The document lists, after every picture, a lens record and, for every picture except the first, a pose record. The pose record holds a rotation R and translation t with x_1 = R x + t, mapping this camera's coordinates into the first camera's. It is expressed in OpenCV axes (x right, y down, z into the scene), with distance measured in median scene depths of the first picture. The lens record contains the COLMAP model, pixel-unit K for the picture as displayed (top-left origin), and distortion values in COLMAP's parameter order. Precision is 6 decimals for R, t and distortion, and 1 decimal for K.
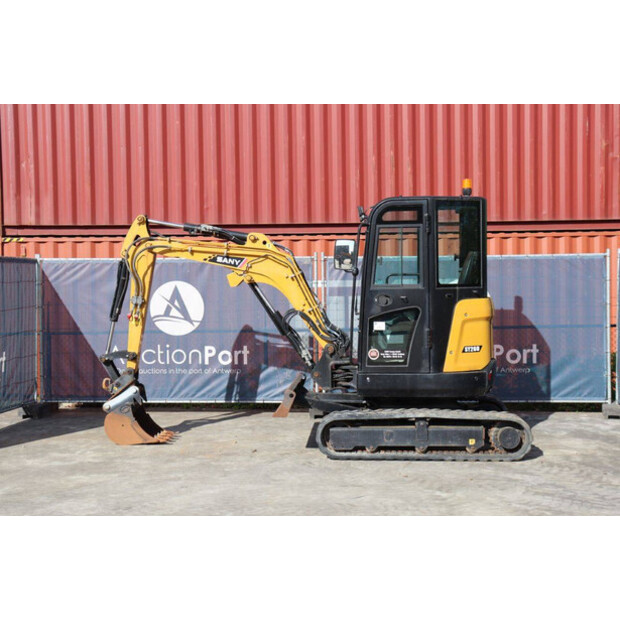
lens RADIAL K [[853.5, 0, 306.9], [0, 853.5, 308.6], [0, 0, 1]] dist [0.069859, 0.000000]
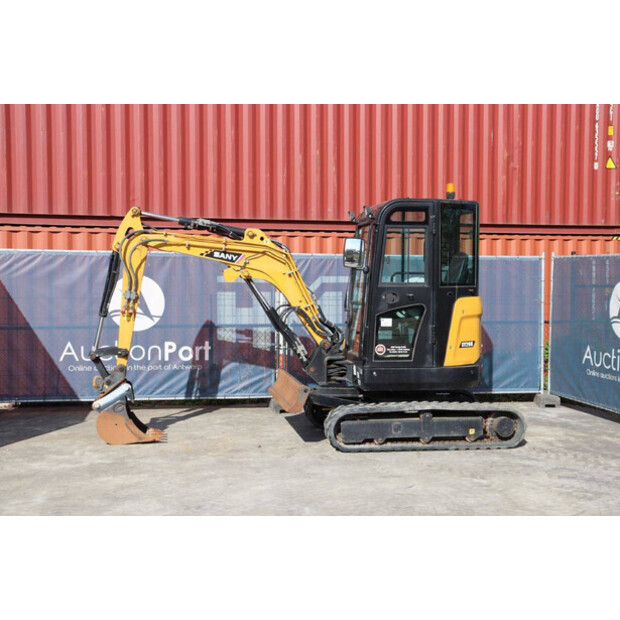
lens RADIAL K [[853.5, 0, 309.6], [0, 853.5, 307.8], [0, 0, 1]] dist [0.069859, 0.000000]
pose [[0.973094, 0.006957, 0.230305, -0.225724], [-0.008244, 0.999955, 0.004625, -0.001417], [-0.230262, -0.006399, 0.973108, 0.010620]]
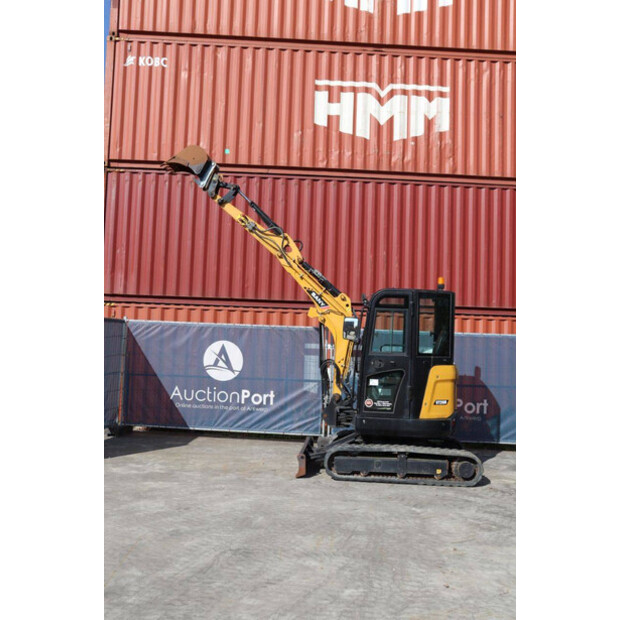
lens RADIAL K [[644.0, 0, 305.2], [0, 644.0, 308.4], [0, 0, 1]] dist [-0.049252, 0.000000]
pose [[0.998851, 0.046112, -0.013065, -0.015284], [-0.047016, 0.995654, -0.080391, -0.008744], [0.009301, 0.080912, 0.996678, -0.028329]]
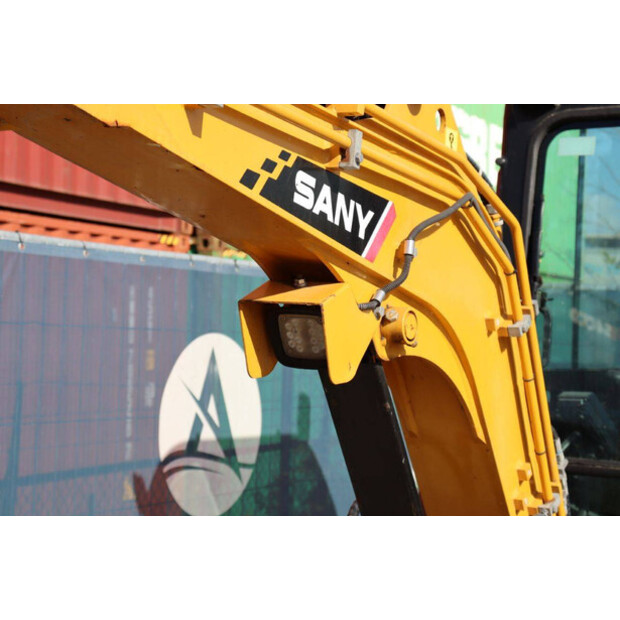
lens RADIAL K [[1452.5, 0, 311.2], [0, 1452.5, 309.0], [0, 0, 1]] dist [0.420822, 0.000000]
pose [[0.445479, 0.040705, 0.894366, -0.317644], [-0.010381, 0.999134, -0.040302, -0.028401], [-0.895232, 0.008669, 0.445516, 0.894054]]
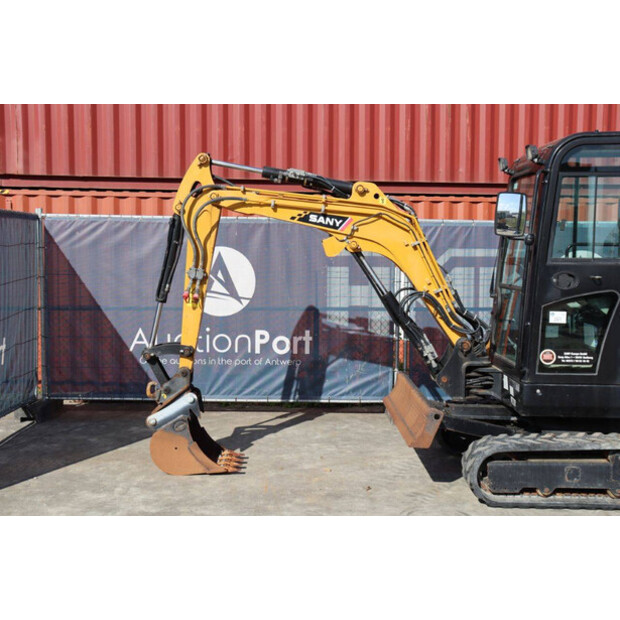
lens RADIAL K [[780.9, 0, 308.5], [0, 780.9, 308.1], [0, 0, 1]] dist [0.028654, 0.000000]
pose [[0.996612, 0.012833, 0.081244, -0.158964], [-0.016571, 0.998827, 0.045506, -0.012226], [-0.080564, -0.046698, 0.995655, 0.345228]]
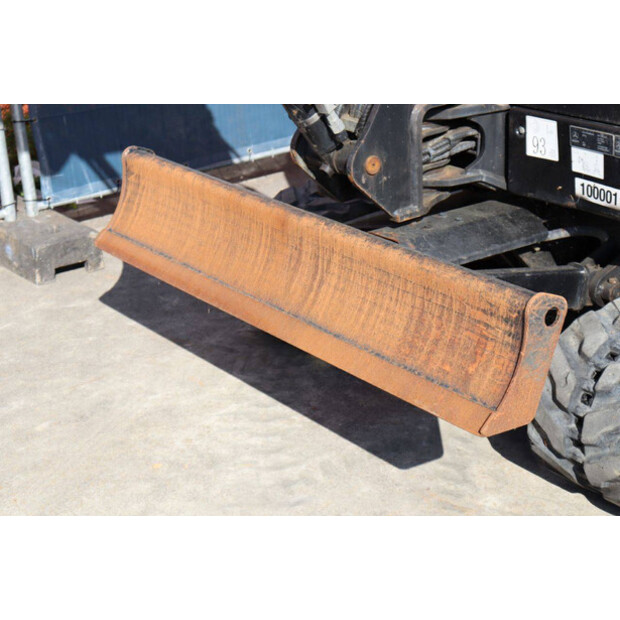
lens RADIAL K [[1331.1, 0, 312.5], [0, 1331.1, 305.8], [0, 0, 1]] dist [0.390142, 0.000000]
pose [[0.761750, -0.260280, 0.593288, -0.231505], [0.056525, 0.938959, 0.339353, -0.013279], [-0.645400, -0.224967, 0.729965, 0.726115]]
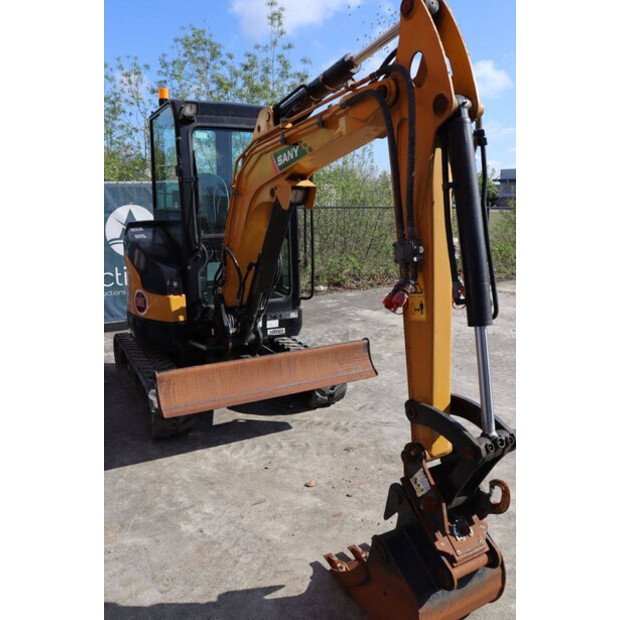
lens RADIAL K [[506.5, 0, 309.5], [0, 506.5, 314.8], [0, 0, 1]] dist [-0.168109, 0.142254]
pose [[-0.534034, -0.172084, 0.827765, -0.347687], [0.035032, 0.973722, 0.225028, -0.031859], [-0.844737, 0.149171, -0.513973, 1.168396]]
